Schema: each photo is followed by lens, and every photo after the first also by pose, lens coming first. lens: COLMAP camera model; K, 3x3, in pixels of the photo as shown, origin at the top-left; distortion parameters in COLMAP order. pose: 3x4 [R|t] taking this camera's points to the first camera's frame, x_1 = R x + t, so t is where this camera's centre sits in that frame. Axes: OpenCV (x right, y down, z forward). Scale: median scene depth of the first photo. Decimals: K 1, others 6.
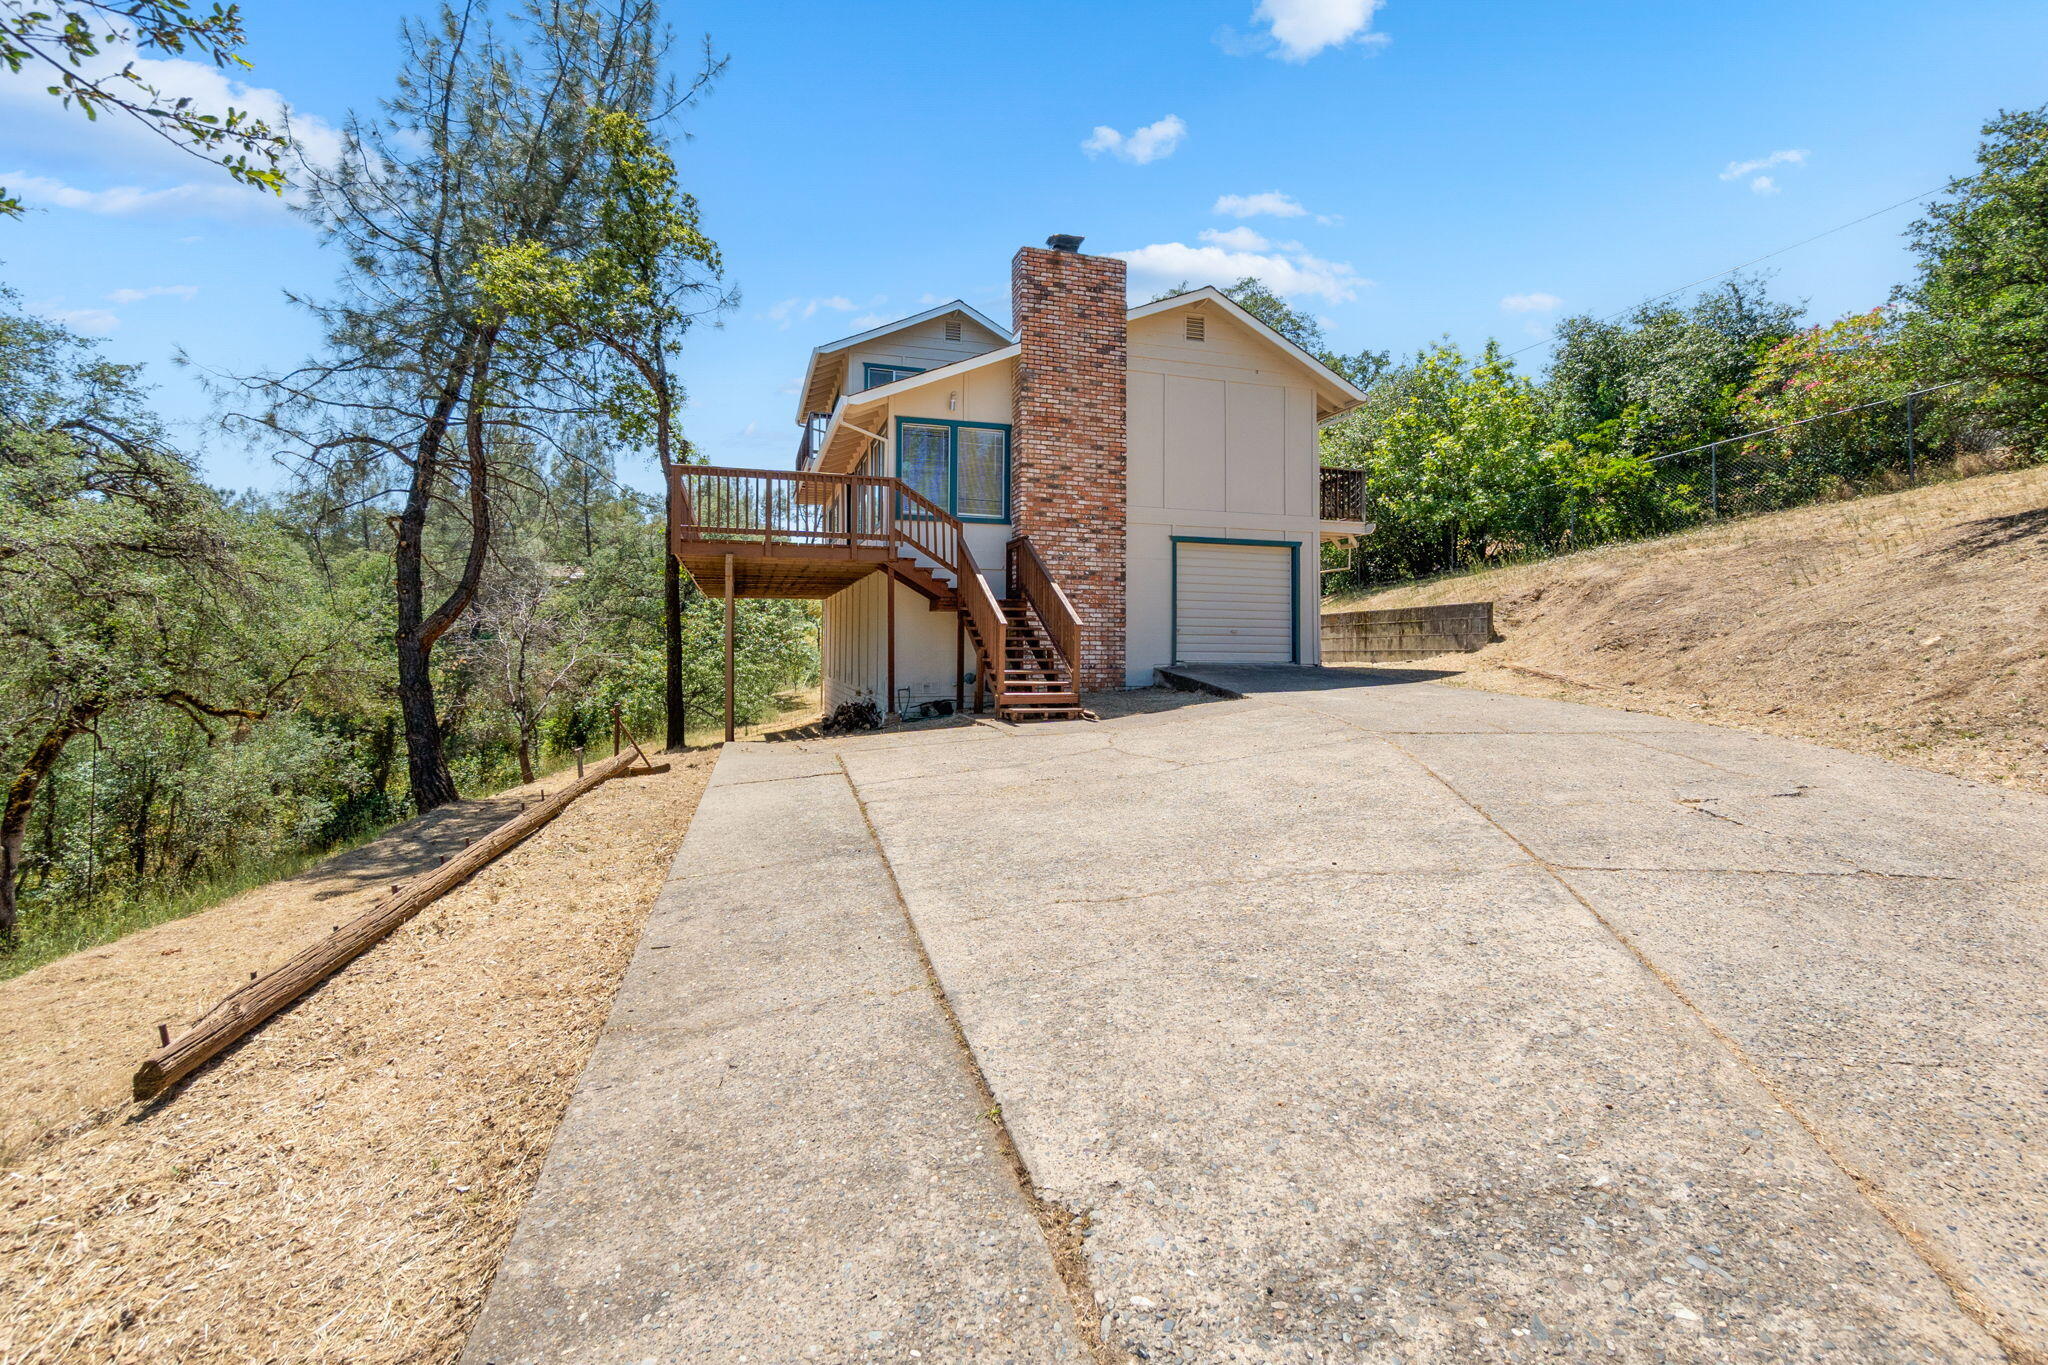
lens RADIAL K [[914.6, 0, 1033.3], [0, 914.6, 633.3], [0, 0, 1]] dist [-0.009928, -0.000031]
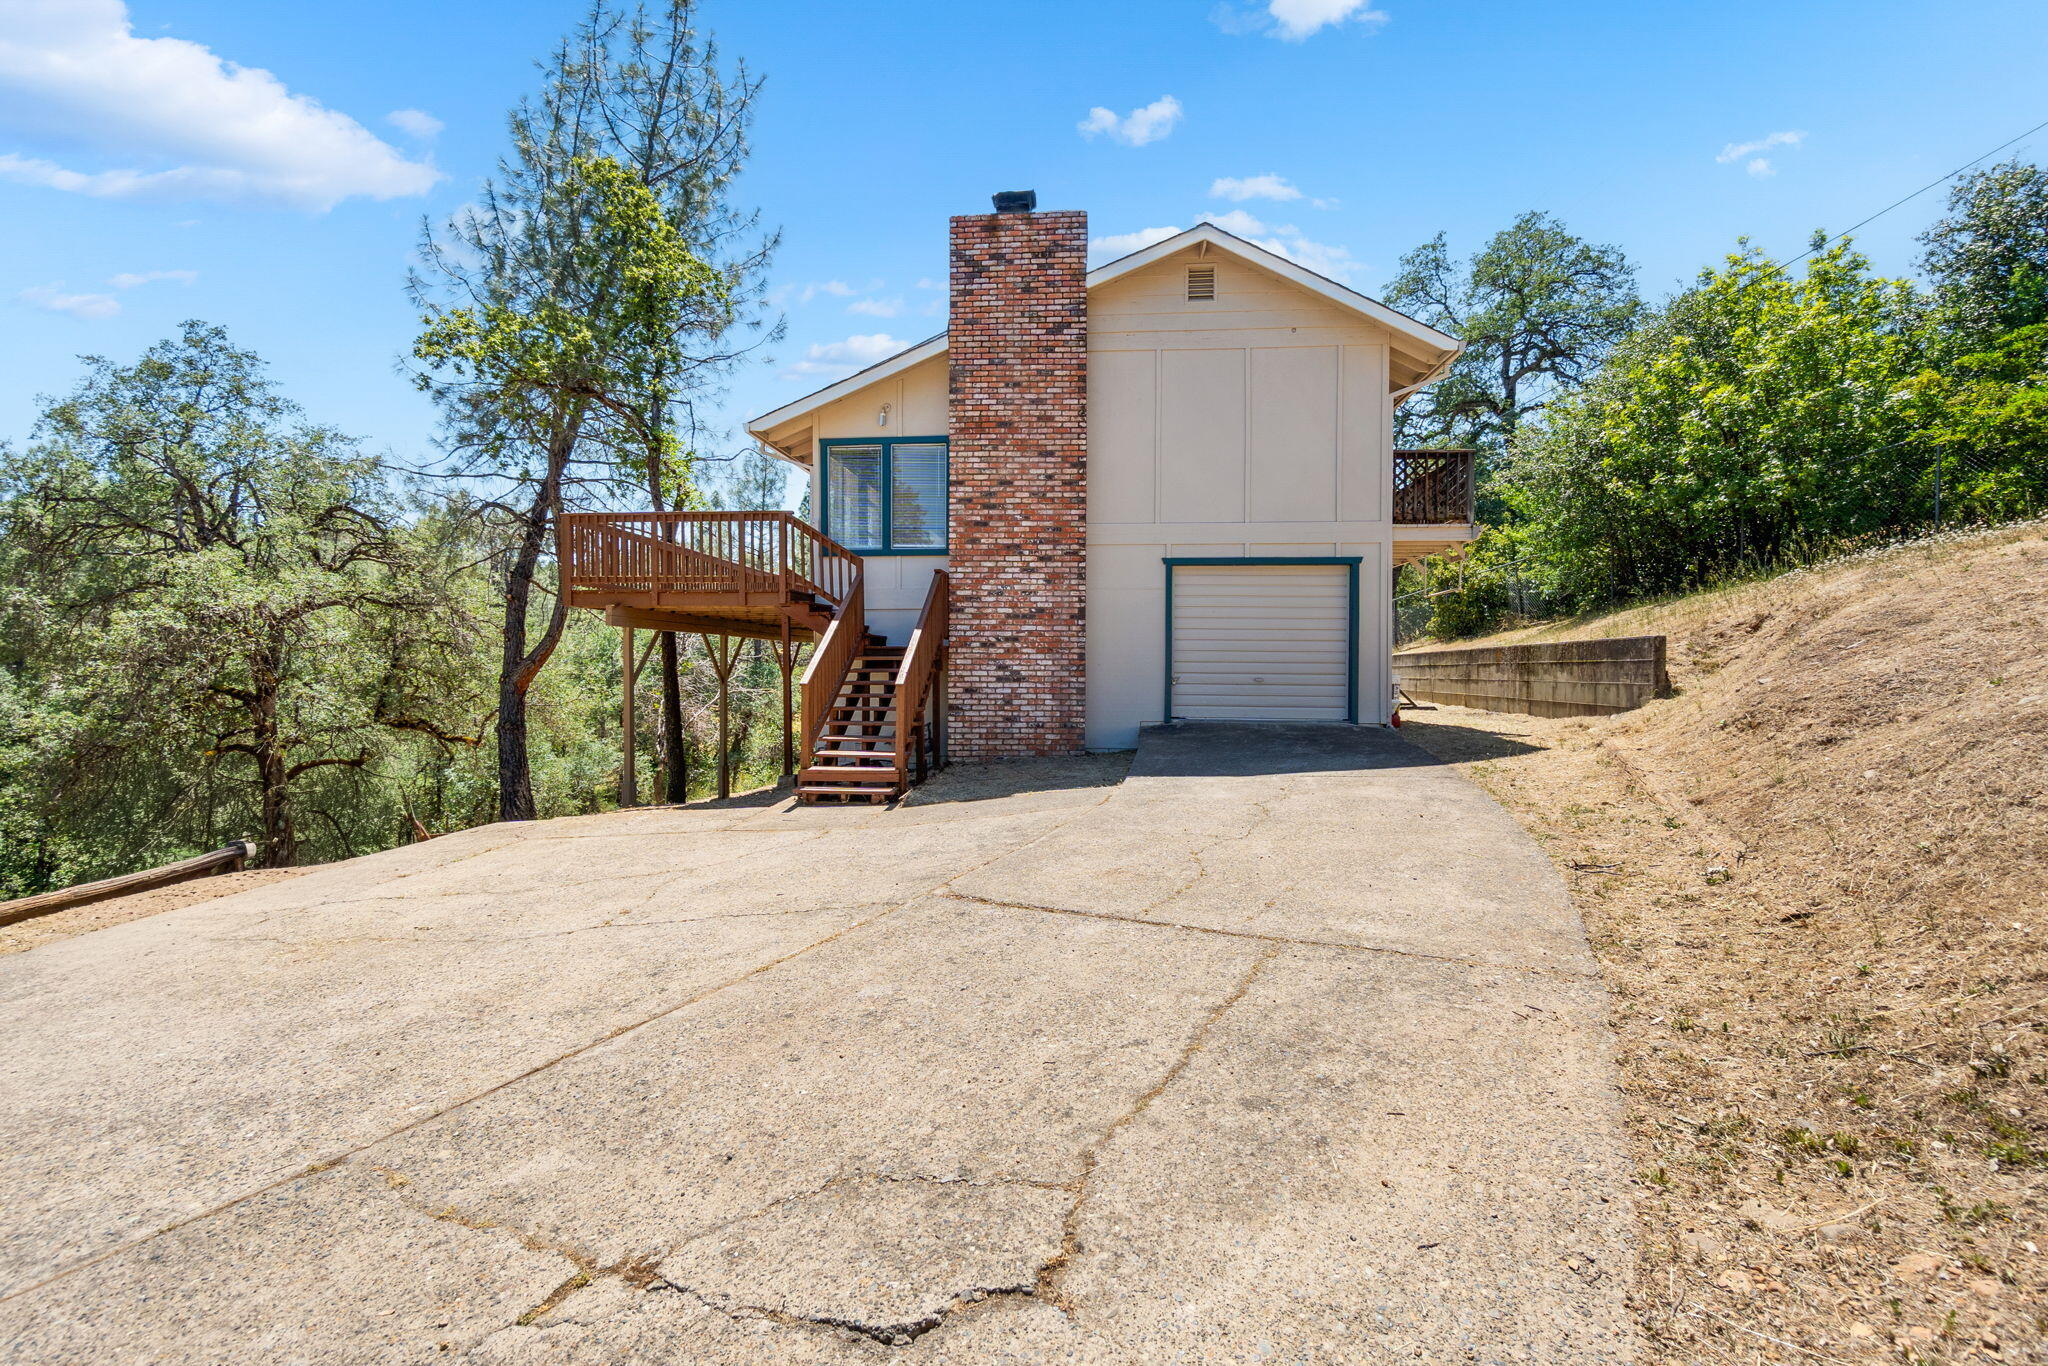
lens RADIAL K [[903.7, 0, 1021.8], [0, 903.7, 687.4], [0, 0, 1]] dist [-0.001922, -0.000113]
pose [[0.923644, 0.006836, -0.383192, 0.353240], [0.007938, 0.999285, 0.036961, -0.026952], [0.383170, -0.037181, 0.922929, 0.247513]]
